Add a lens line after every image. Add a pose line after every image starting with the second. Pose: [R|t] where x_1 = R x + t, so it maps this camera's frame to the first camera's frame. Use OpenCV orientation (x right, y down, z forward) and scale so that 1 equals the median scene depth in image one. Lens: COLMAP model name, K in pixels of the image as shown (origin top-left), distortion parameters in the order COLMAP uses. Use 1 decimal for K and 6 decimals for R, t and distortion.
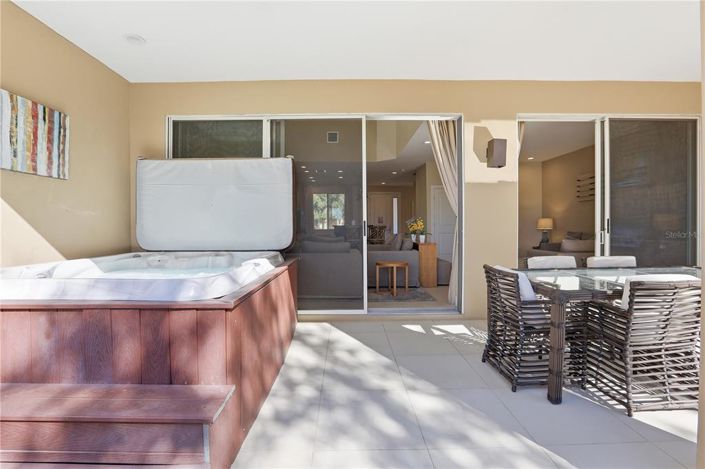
lens RADIAL K [[318.9, 0, 353.0], [0, 318.9, 229.8], [0, 0, 1]] dist [-0.002413, 0.000803]
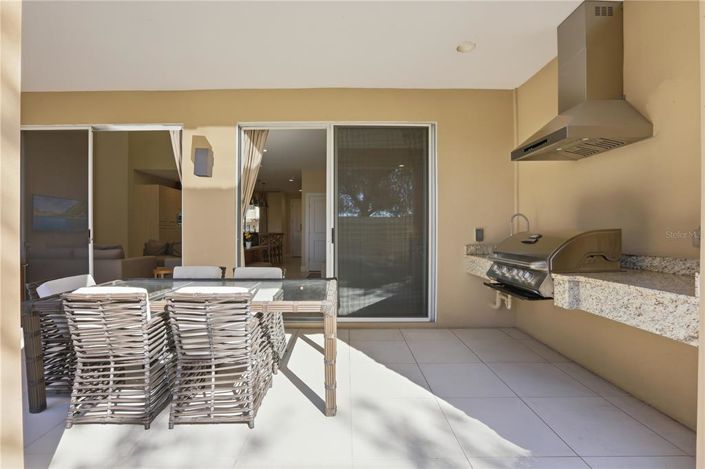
lens RADIAL K [[318.9, 0, 352.2], [0, 318.9, 235.5], [0, 0, 1]] dist [-0.002413, 0.000803]
pose [[0.997912, 0.008925, -0.063964, 0.945155], [-0.009179, 0.999951, -0.003680, -0.011549], [0.063928, 0.004260, 0.997945, 0.031844]]
